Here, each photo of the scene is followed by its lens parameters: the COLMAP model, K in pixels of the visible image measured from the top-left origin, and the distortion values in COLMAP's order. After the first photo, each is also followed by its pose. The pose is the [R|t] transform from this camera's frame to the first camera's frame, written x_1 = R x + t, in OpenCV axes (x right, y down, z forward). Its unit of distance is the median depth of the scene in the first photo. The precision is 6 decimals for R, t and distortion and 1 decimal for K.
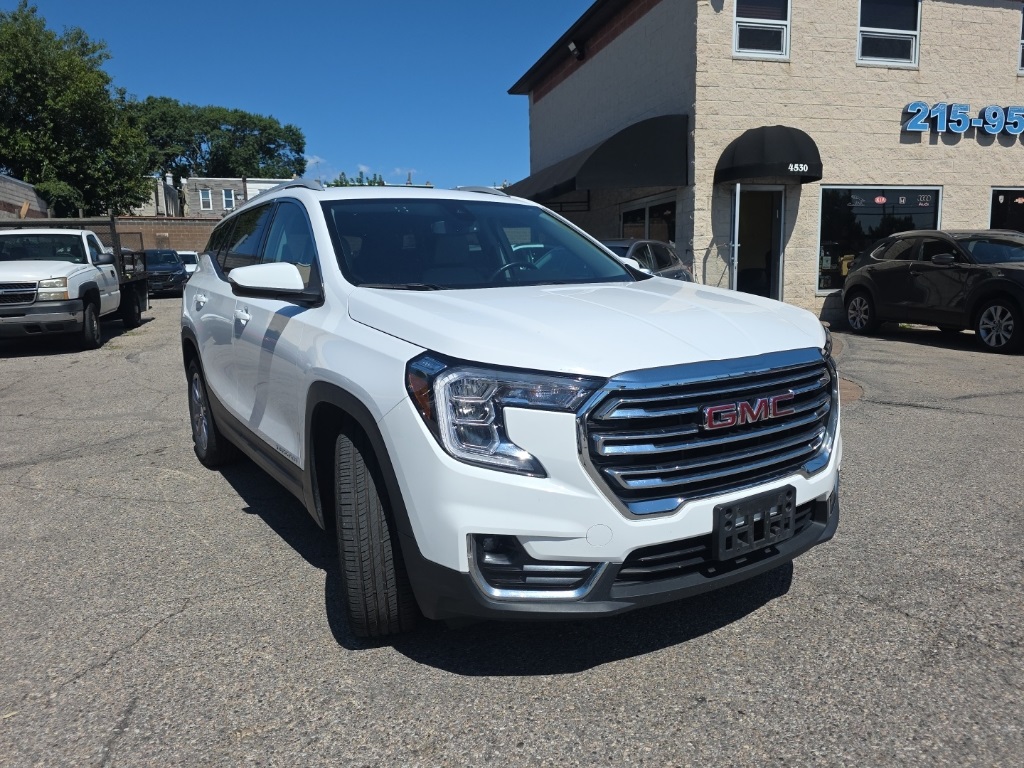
lens RADIAL K [[736.2, 0, 511.8], [0, 736.2, 391.1], [0, 0, 1]] dist [0.037542, -0.038428]
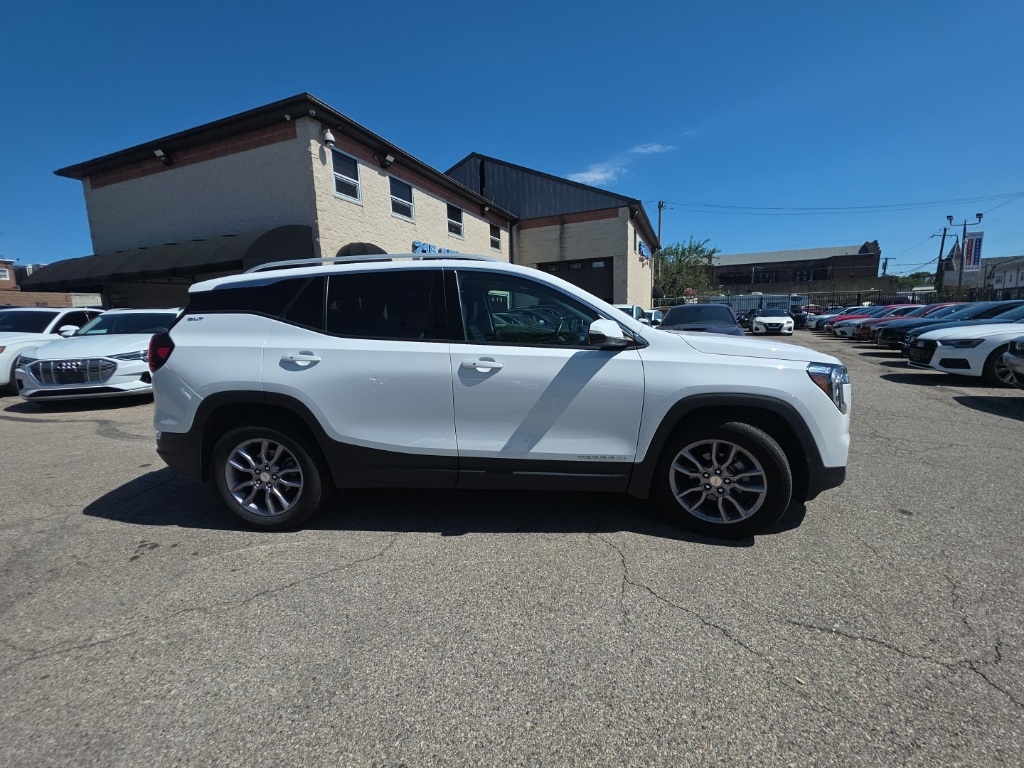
lens RADIAL K [[455.3, 0, 506.9], [0, 455.3, 384.5], [0, 0, 1]] dist [0.003252, 0.000159]
pose [[0.604199, -0.104745, 0.789919, -0.264993], [0.144565, 0.989281, 0.020604, -0.021728], [-0.783610, 0.101746, 0.612865, 0.154167]]
